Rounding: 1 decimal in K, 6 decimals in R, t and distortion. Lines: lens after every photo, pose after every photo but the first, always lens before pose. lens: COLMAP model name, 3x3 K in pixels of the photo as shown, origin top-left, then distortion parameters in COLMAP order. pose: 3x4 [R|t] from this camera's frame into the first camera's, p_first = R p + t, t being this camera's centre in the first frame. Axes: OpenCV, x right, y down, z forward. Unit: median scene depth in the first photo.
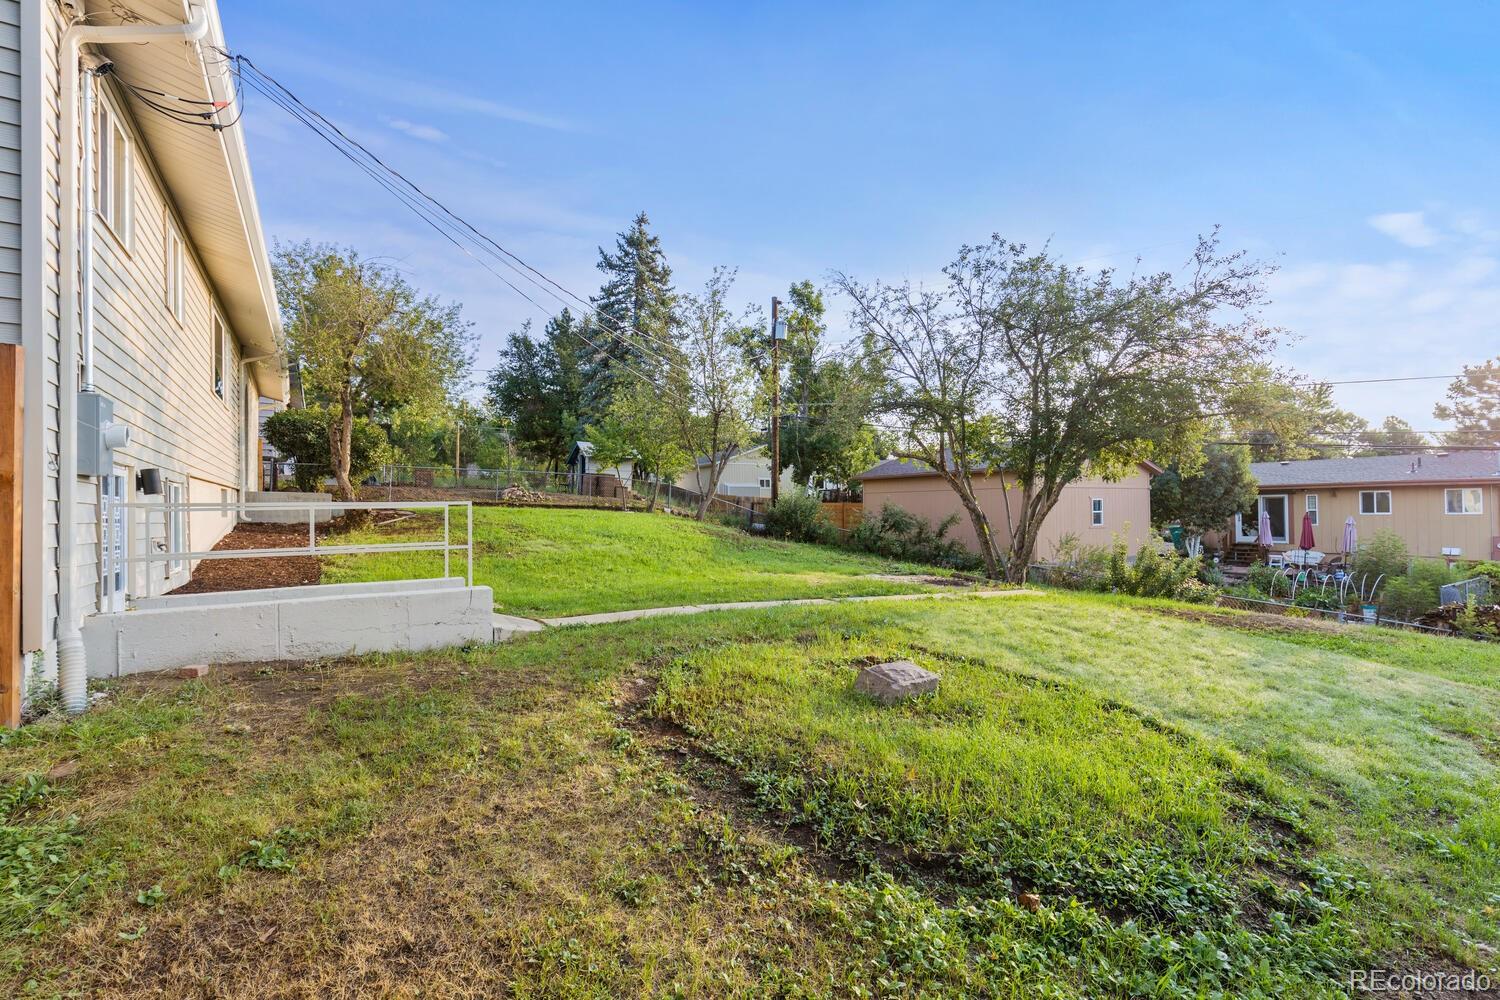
lens RADIAL K [[666.3, 0, 750.1], [0, 666.3, 506.7], [0, 0, 1]] dist [0.005554, -0.001225]
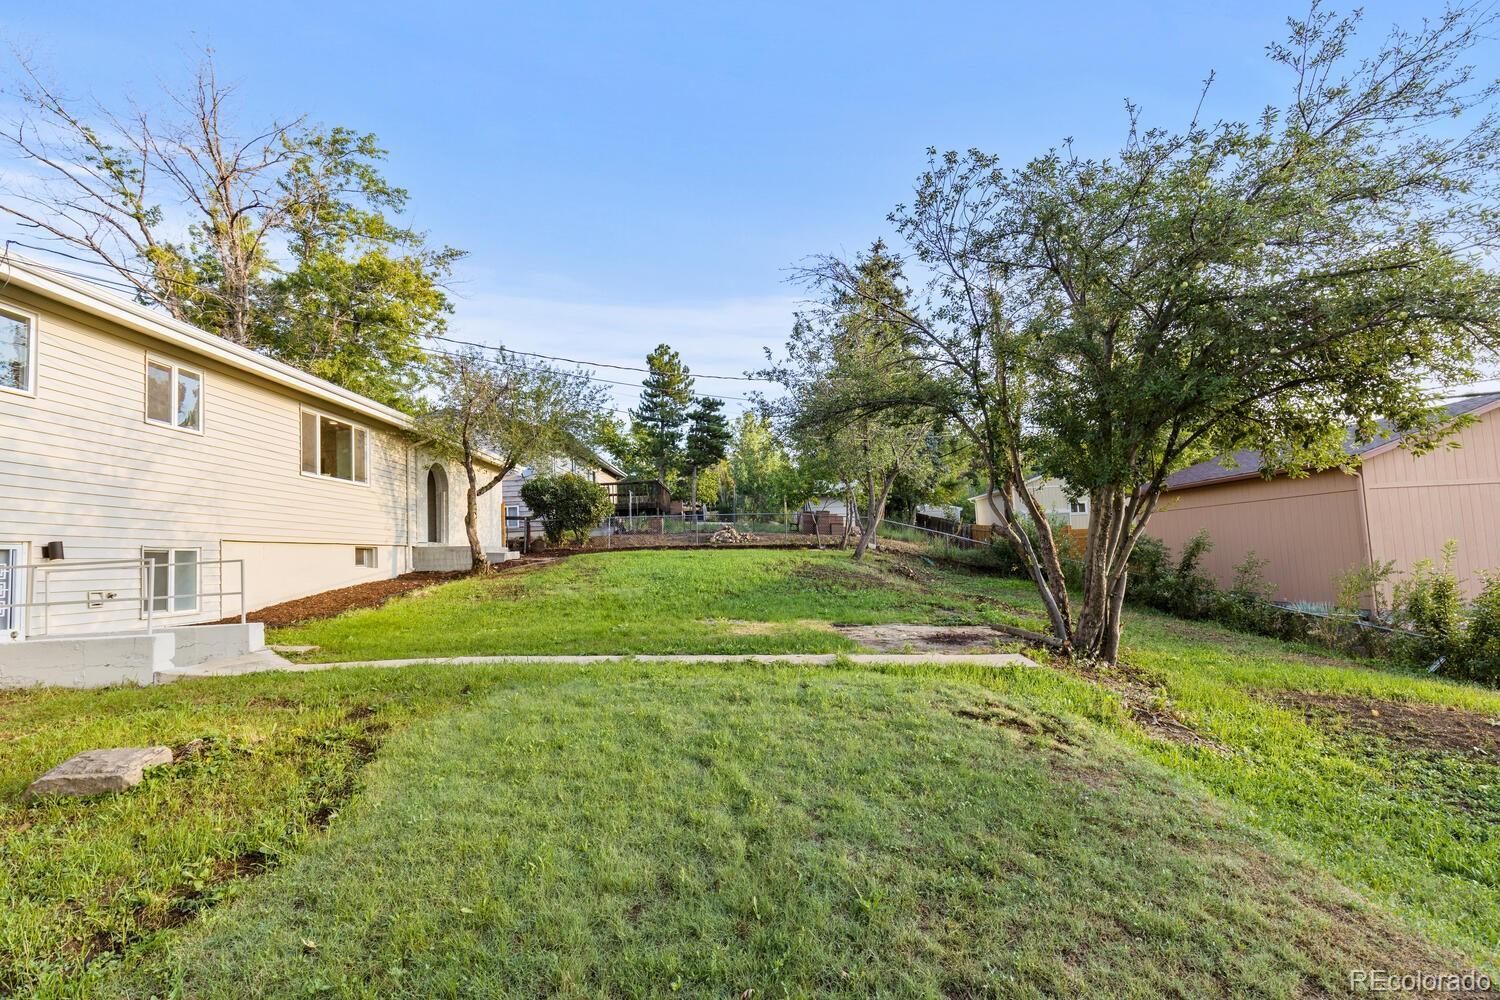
lens RADIAL K [[666.3, 0, 750.1], [0, 666.3, 506.7], [0, 0, 1]] dist [0.005554, -0.001225]
pose [[0.844304, -0.068398, -0.531482, 0.299713], [0.039779, 0.997084, -0.065125, 0.005685], [0.534386, 0.033844, 0.844562, 0.166244]]
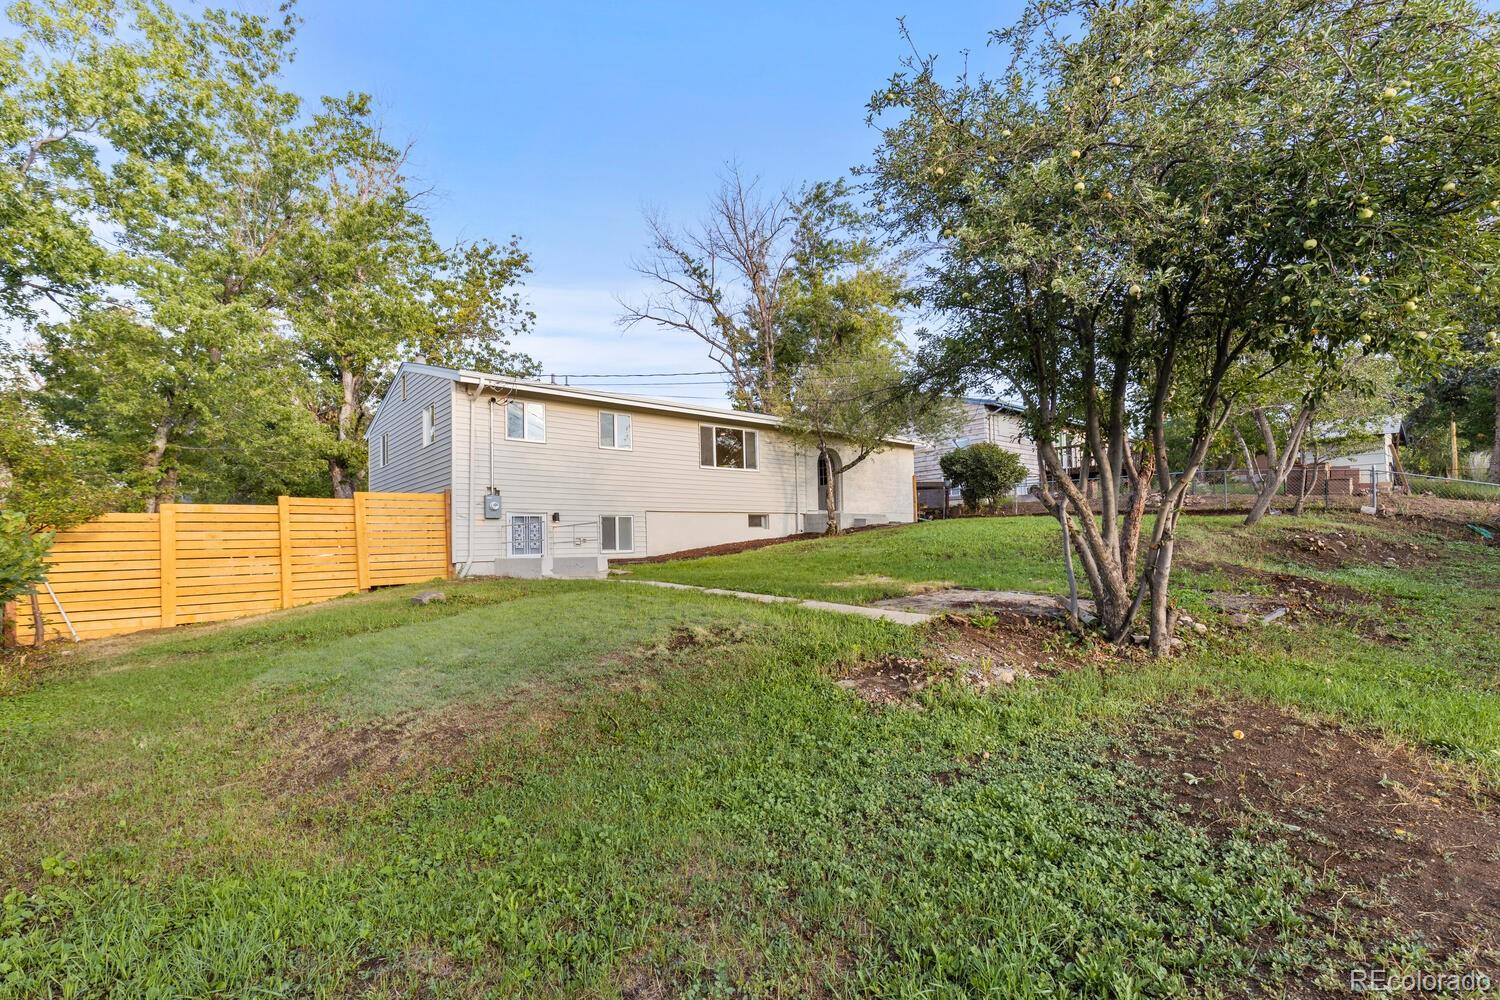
lens RADIAL K [[666.3, 0, 750.1], [0, 666.3, 506.7], [0, 0, 1]] dist [0.005554, -0.001225]
pose [[0.161538, -0.049822, -0.985608, 0.571828], [0.027740, 0.998559, -0.045930, 0.020673], [0.986476, -0.019922, 0.162688, 0.381619]]
